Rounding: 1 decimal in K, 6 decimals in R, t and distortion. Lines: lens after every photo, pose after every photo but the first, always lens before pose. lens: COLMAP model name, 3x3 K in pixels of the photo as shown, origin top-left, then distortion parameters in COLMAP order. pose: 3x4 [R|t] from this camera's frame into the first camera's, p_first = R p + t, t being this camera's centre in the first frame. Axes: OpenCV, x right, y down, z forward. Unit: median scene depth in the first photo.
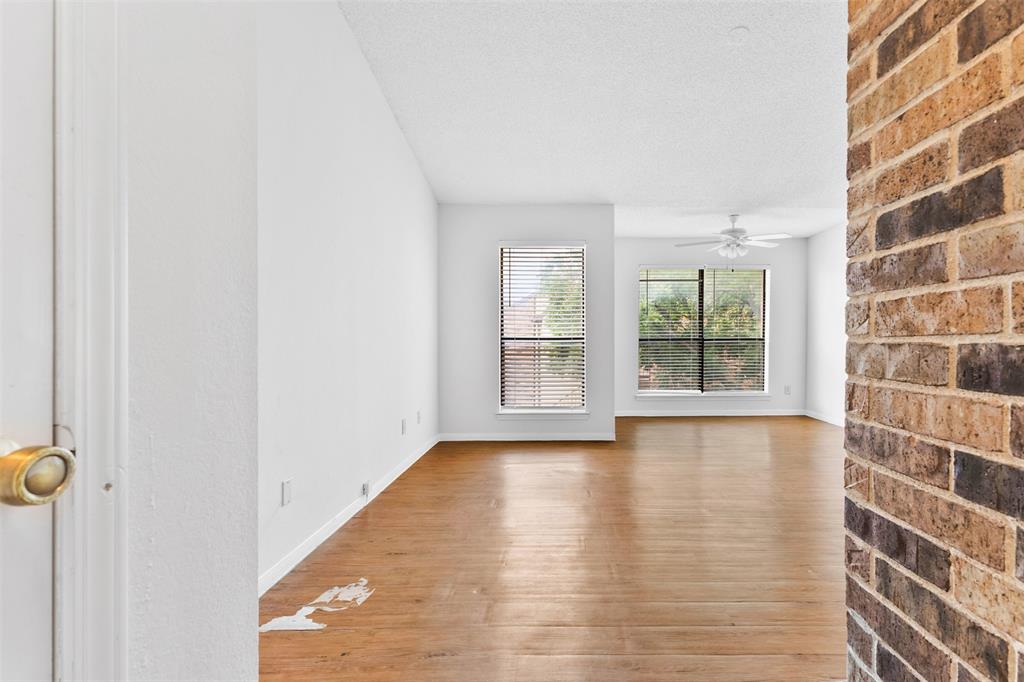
lens RADIAL K [[461.5, 0, 550.2], [0, 461.5, 340.5], [0, 0, 1]] dist [0.000594, 0.000046]
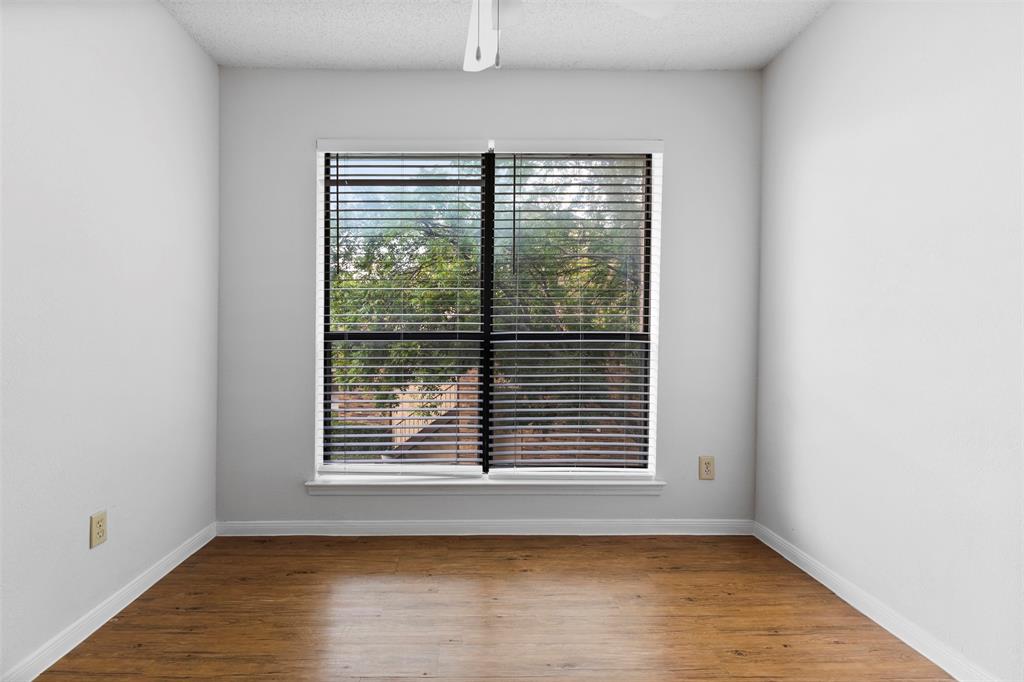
lens RADIAL K [[479.8, 0, 512.7], [0, 479.8, 357.9], [0, 0, 1]] dist [0.001190, 0.000132]
pose [[0.999769, 0.001997, 0.021398, 0.340337], [-0.002972, 0.998954, 0.045640, -0.002285], [-0.021284, -0.045693, 0.998729, 0.591570]]
